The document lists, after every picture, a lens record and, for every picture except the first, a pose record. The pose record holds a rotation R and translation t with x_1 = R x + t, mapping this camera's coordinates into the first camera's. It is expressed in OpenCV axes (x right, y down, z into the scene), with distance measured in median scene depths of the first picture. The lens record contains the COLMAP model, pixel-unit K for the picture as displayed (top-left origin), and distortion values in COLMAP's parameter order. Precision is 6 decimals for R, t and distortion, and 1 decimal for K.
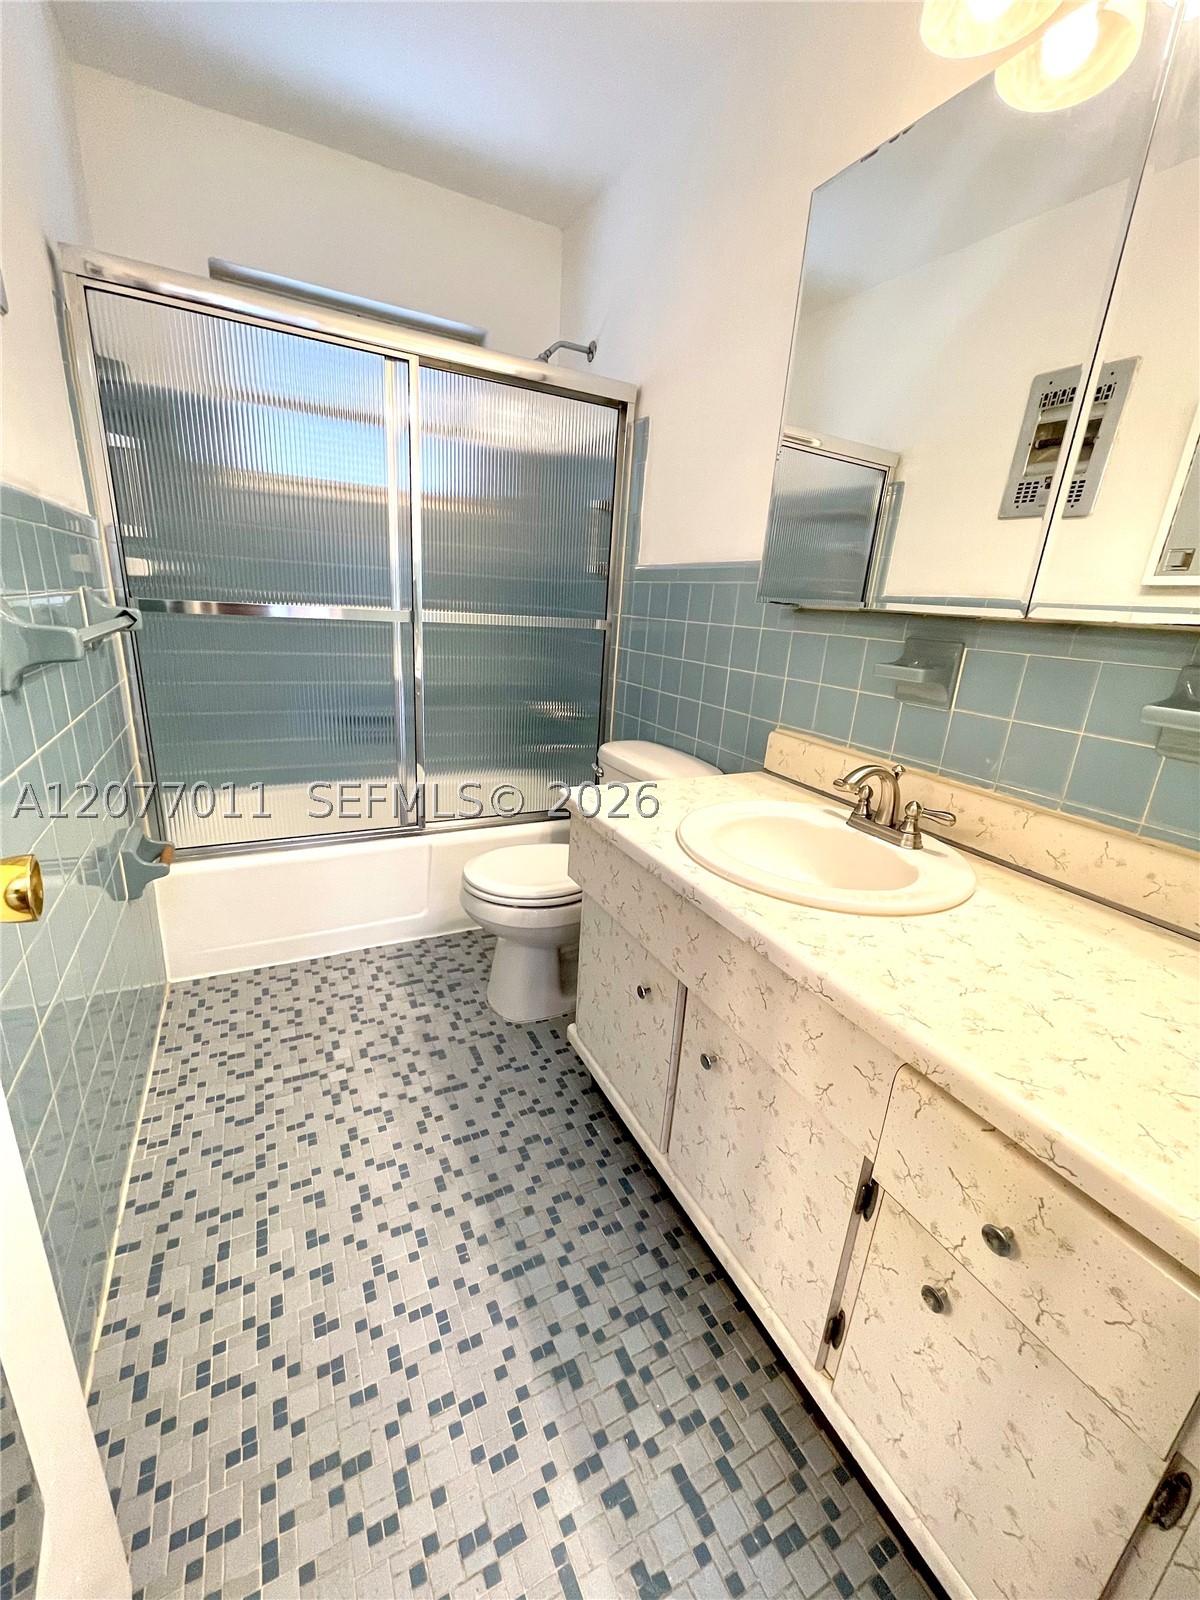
lens RADIAL K [[645.2, 0, 598.2], [0, 645.2, 804.7], [0, 0, 1]] dist [-0.005021, 0.000968]
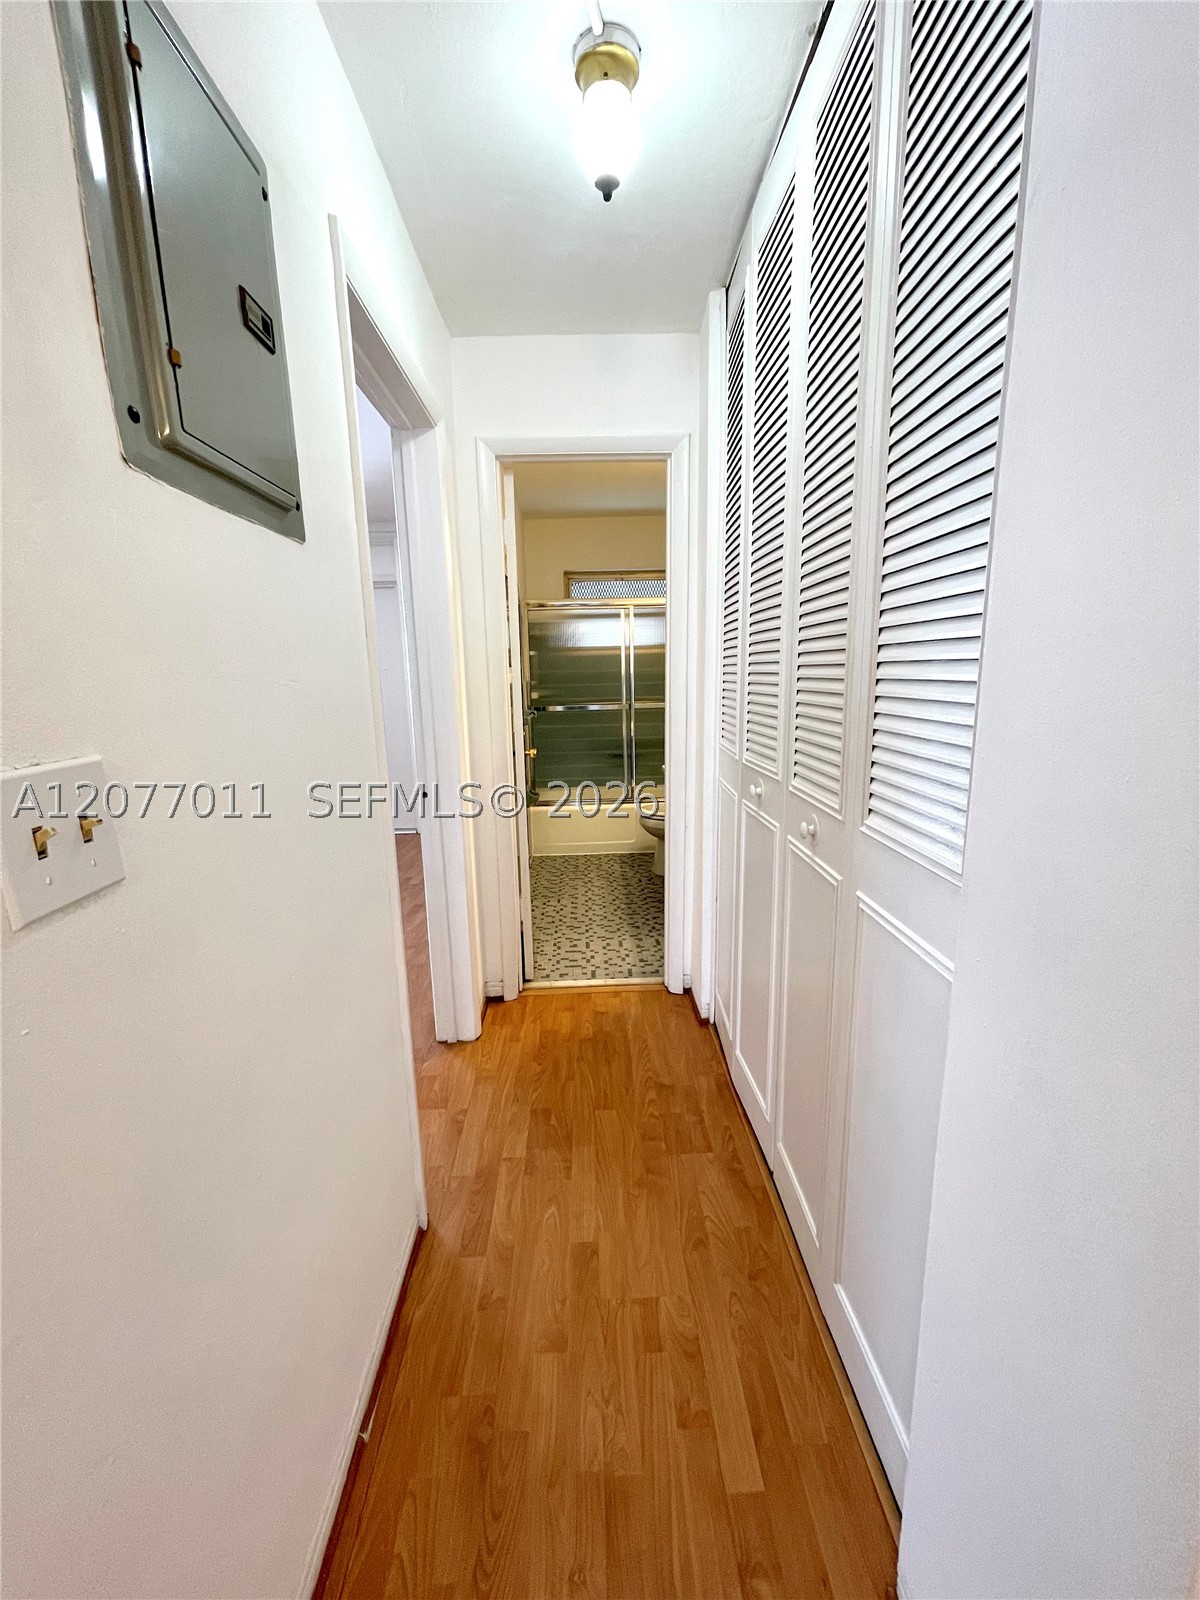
lens RADIAL K [[645.2, 0, 601.0], [0, 645.2, 801.1], [0, 0, 1]] dist [-0.005021, 0.000968]
pose [[0.898645, 0.002873, -0.438667, 0.772771], [-0.055664, 0.992642, -0.107530, 0.371210], [0.435131, 0.121050, 0.892193, -1.321680]]
